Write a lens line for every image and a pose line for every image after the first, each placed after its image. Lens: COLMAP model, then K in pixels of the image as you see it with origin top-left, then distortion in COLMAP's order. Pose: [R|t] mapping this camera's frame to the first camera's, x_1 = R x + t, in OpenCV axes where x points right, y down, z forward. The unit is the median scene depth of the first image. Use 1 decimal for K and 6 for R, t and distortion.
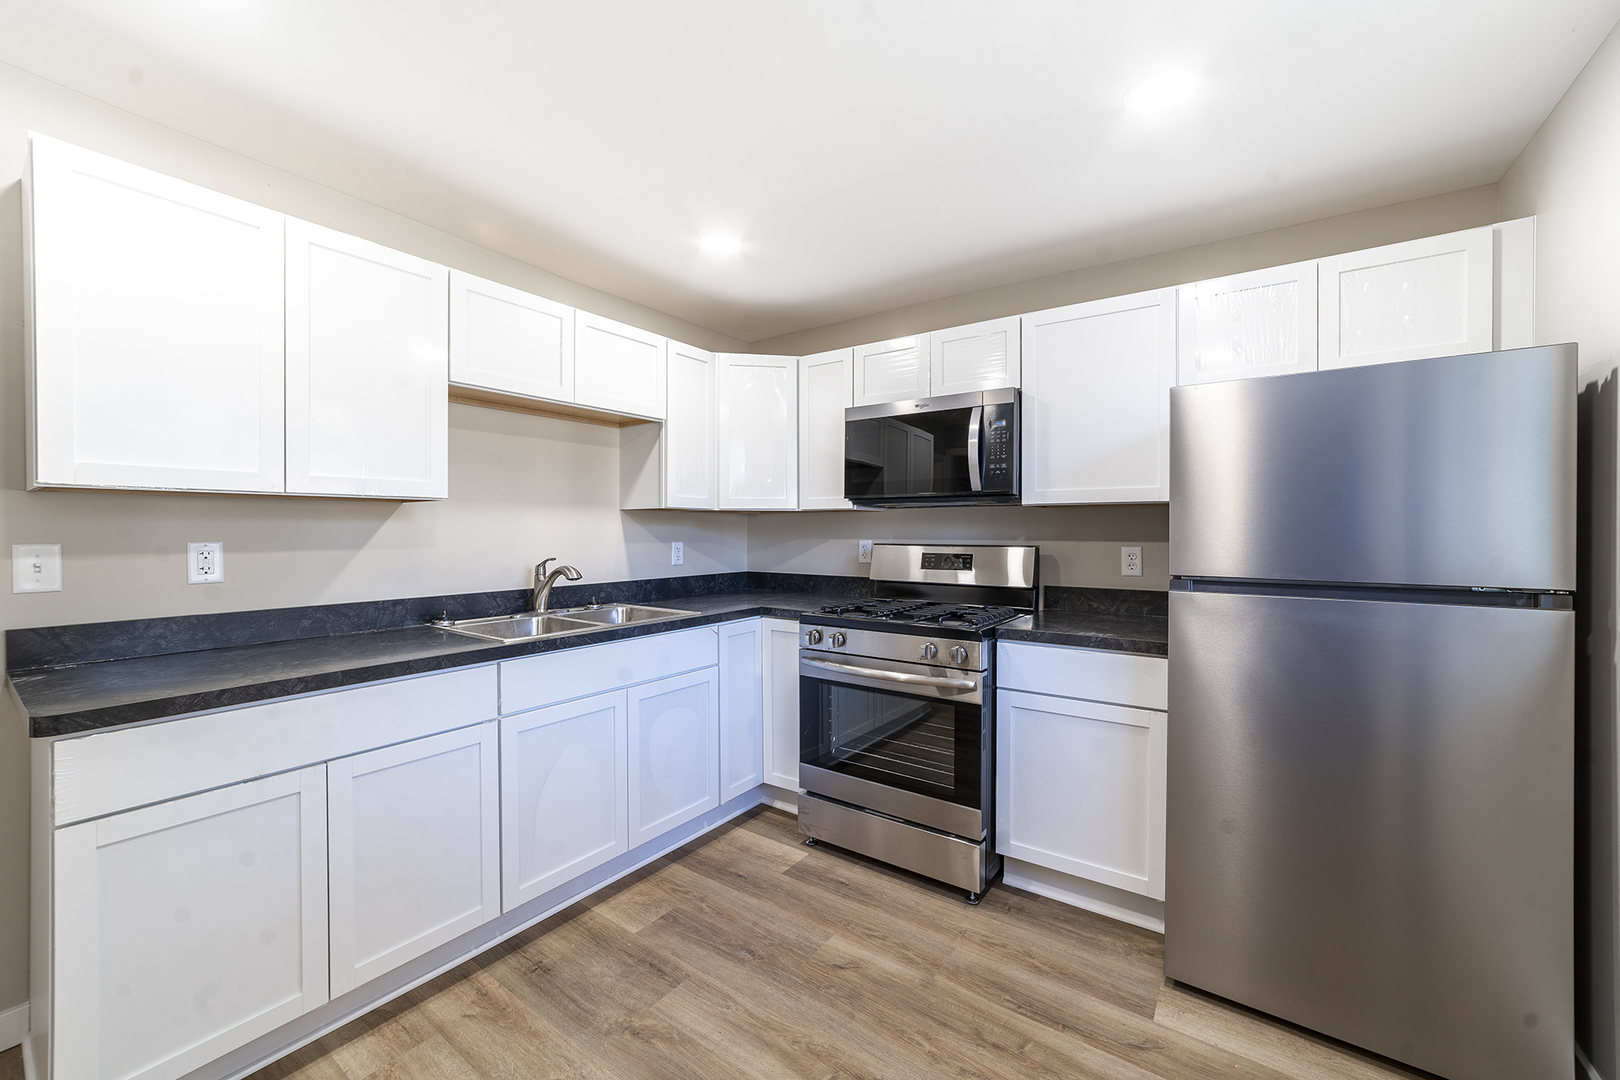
lens RADIAL K [[650.7, 0, 810.8], [0, 650.7, 534.5], [0, 0, 1]] dist [-0.012912, 0.000484]
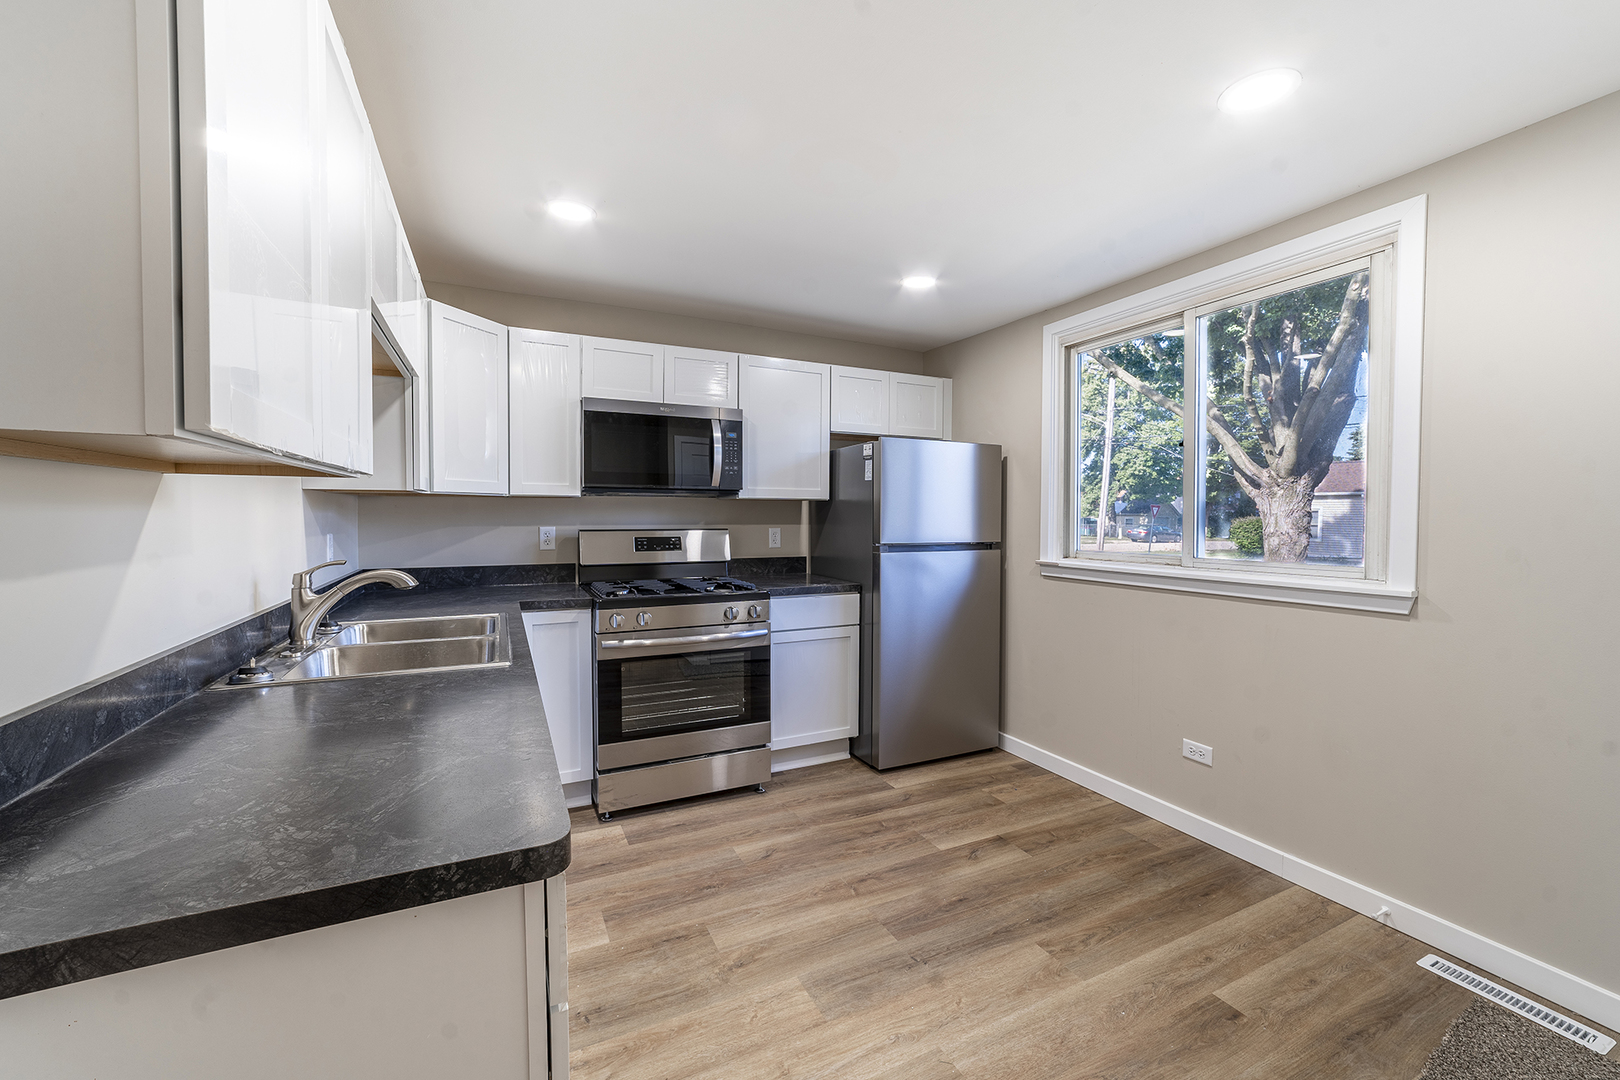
lens RADIAL K [[650.7, 0, 817.9], [0, 650.7, 535.5], [0, 0, 1]] dist [-0.012912, 0.000484]
pose [[0.460926, -0.029589, 0.886945, -0.890961], [0.000478, 0.999452, 0.033094, -0.015202], [-0.887438, -0.014830, 0.460688, 0.272434]]
